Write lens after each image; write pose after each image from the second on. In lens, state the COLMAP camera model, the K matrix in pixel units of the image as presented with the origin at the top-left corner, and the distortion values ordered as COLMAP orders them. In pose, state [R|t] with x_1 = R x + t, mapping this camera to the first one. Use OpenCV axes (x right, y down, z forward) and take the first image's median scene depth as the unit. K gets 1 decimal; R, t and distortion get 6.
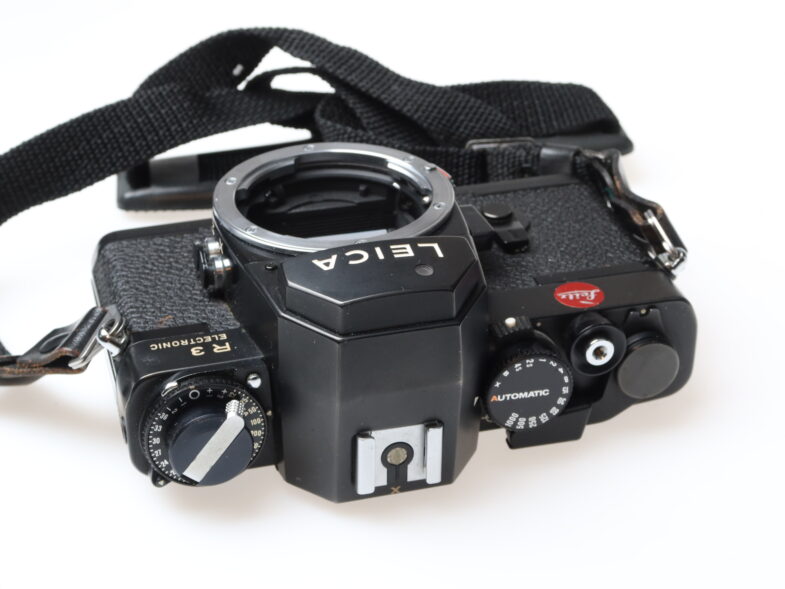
lens RADIAL K [[1611.2, 0, 392.6], [0, 1611.2, 294.0], [0, 0, 1]] dist [-0.042240, 0.000000]
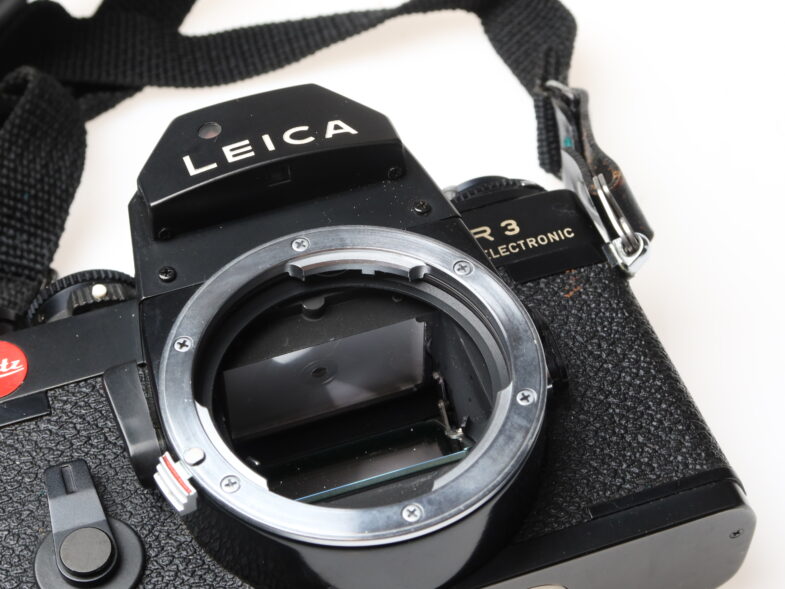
lens RADIAL K [[1611.2, 0, 393.5], [0, 1611.2, 295.3], [0, 0, 1]] dist [-0.042240, 0.000000]
pose [[-0.997327, 0.053371, -0.049906, -0.024525], [-0.041776, 0.143870, 0.988714, -0.747168], [0.059949, 0.988156, -0.141255, 1.167408]]
